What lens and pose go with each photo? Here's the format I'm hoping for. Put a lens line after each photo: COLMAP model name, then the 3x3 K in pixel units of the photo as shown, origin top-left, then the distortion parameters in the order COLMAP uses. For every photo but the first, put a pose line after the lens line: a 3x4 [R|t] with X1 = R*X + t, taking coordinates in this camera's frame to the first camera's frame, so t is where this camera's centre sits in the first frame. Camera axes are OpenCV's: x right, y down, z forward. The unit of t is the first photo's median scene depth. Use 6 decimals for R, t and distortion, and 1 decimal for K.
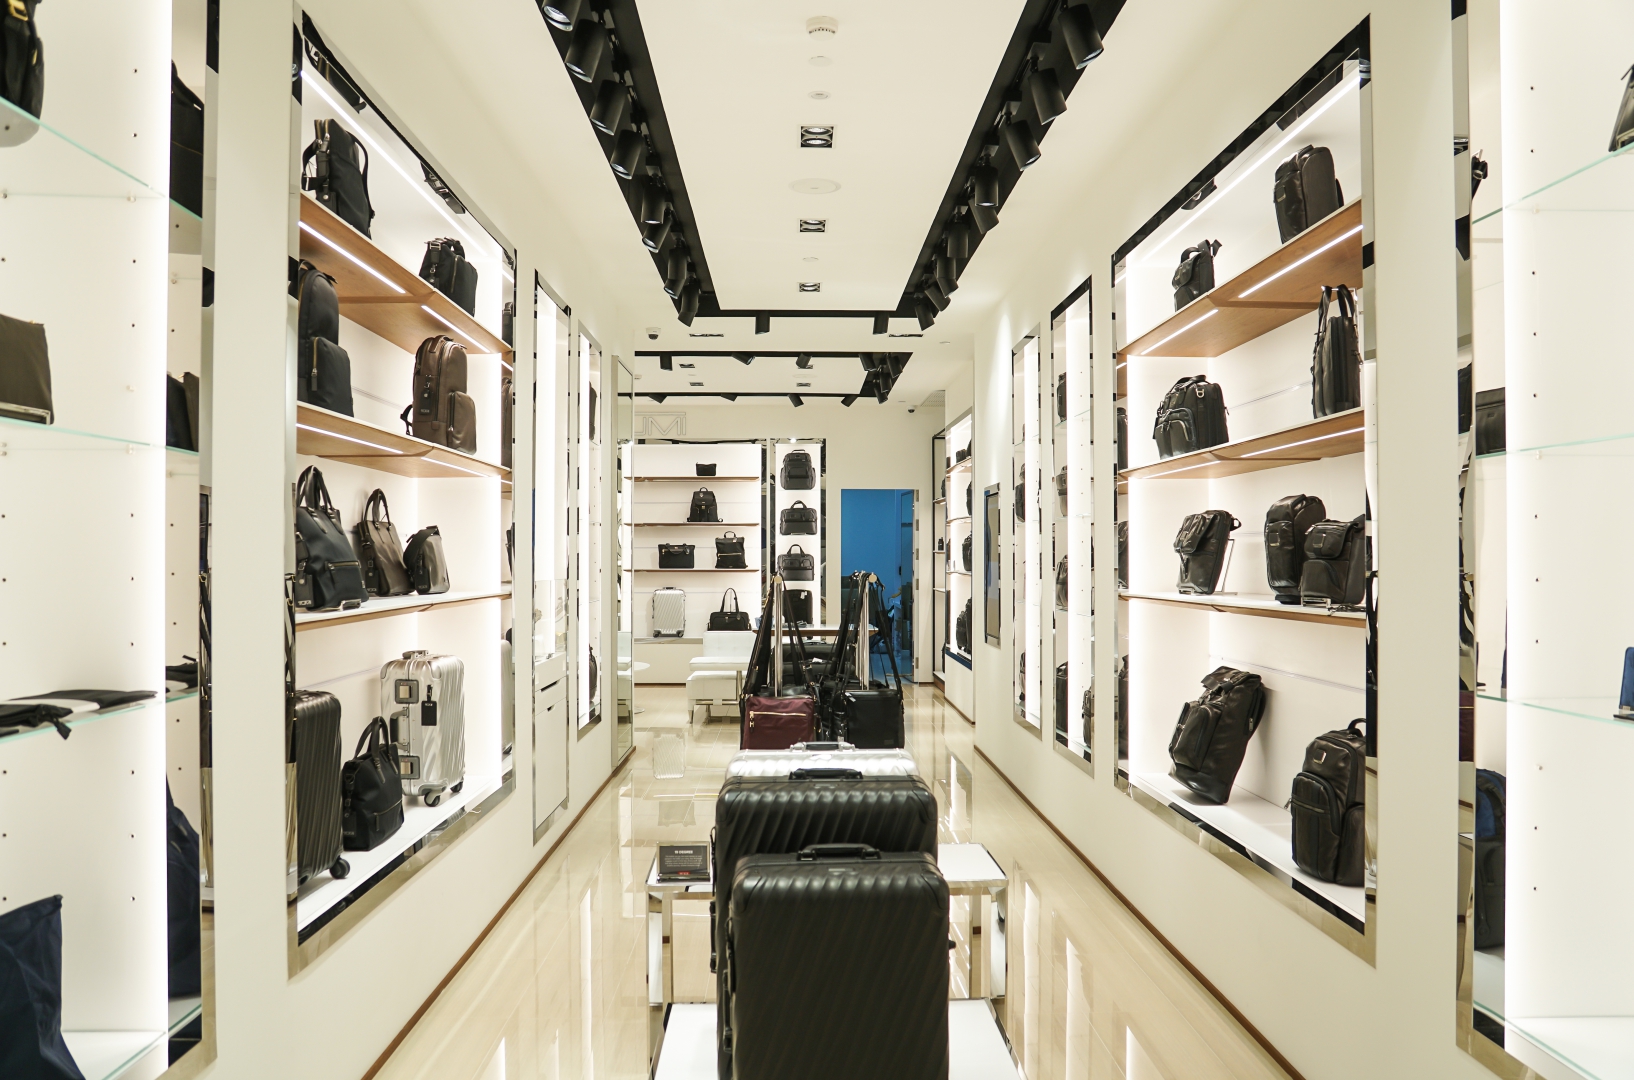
lens RADIAL K [[1296.6, 0, 817.0], [0, 1296.6, 540.0], [0, 0, 1]] dist [-0.107099, 0.001402]
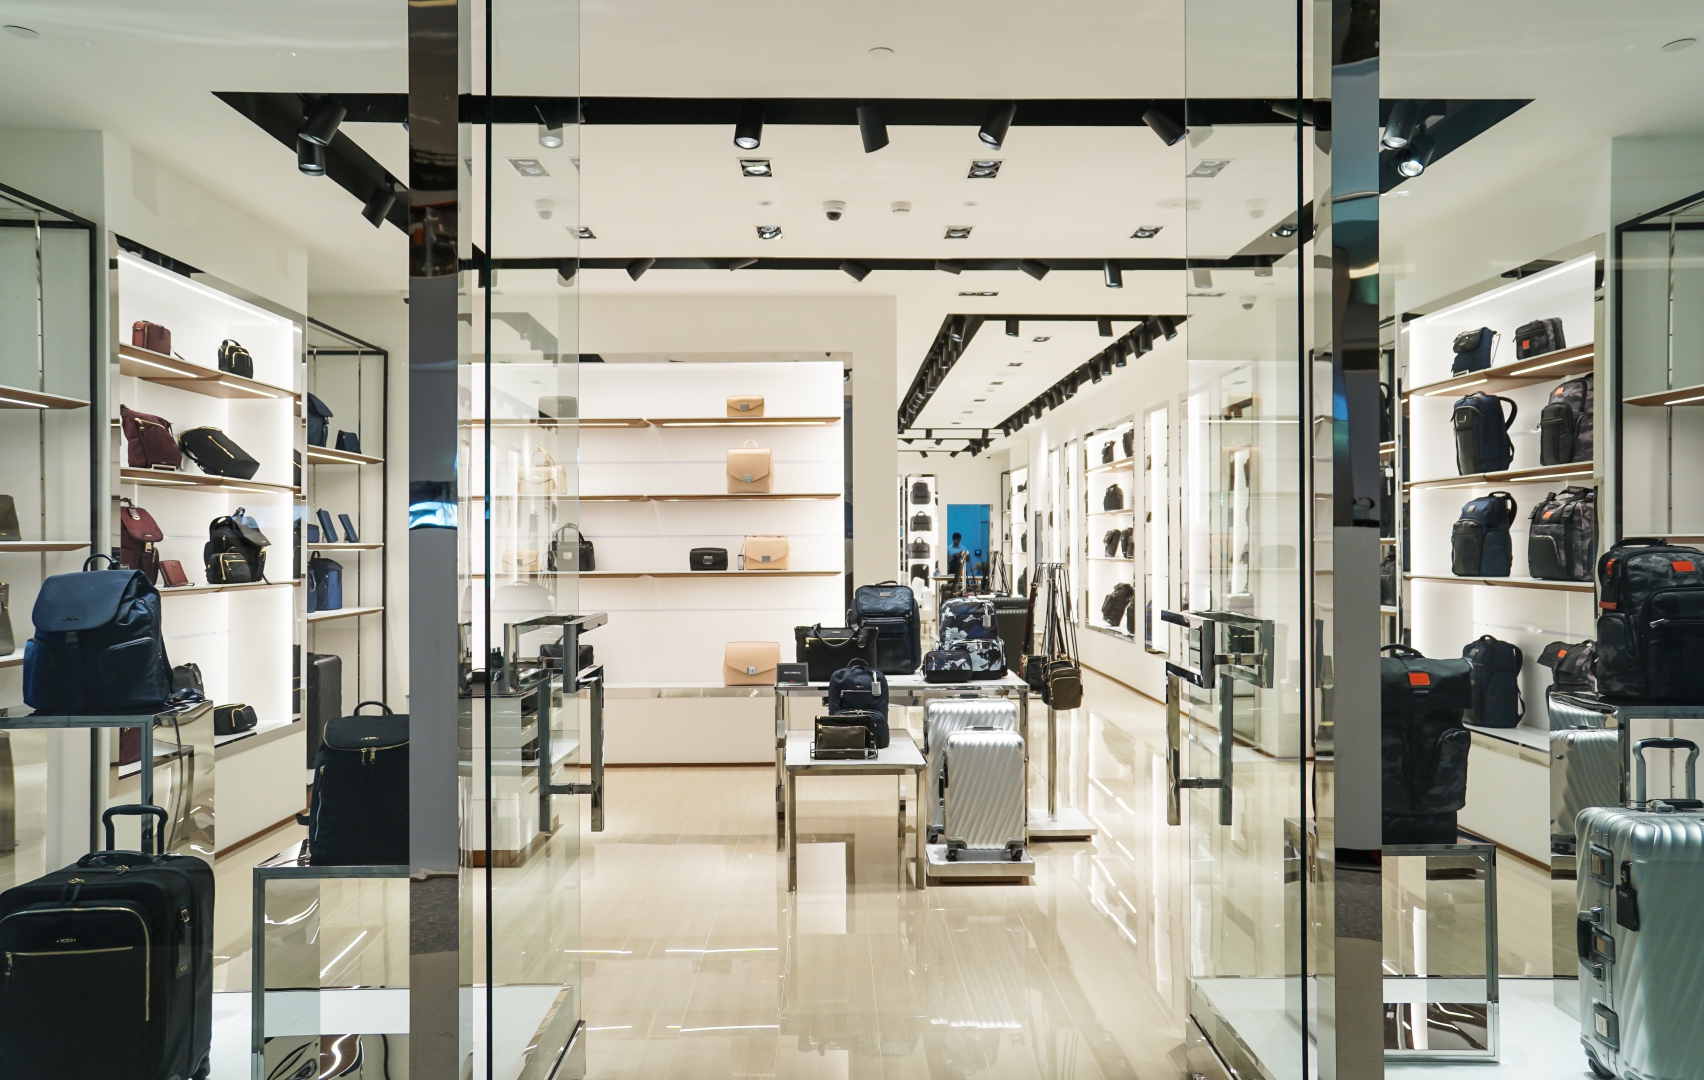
lens RADIAL K [[1403.7, 0, 852.0], [0, 1403.7, 540.0], [0, 0, 1]] dist [0.101307, -0.000779]
pose [[0.999967, -0.002679, 0.007609, -0.127589], [0.002596, 0.999938, 0.010847, -0.013757], [-0.007637, -0.010827, 0.999912, -0.884131]]
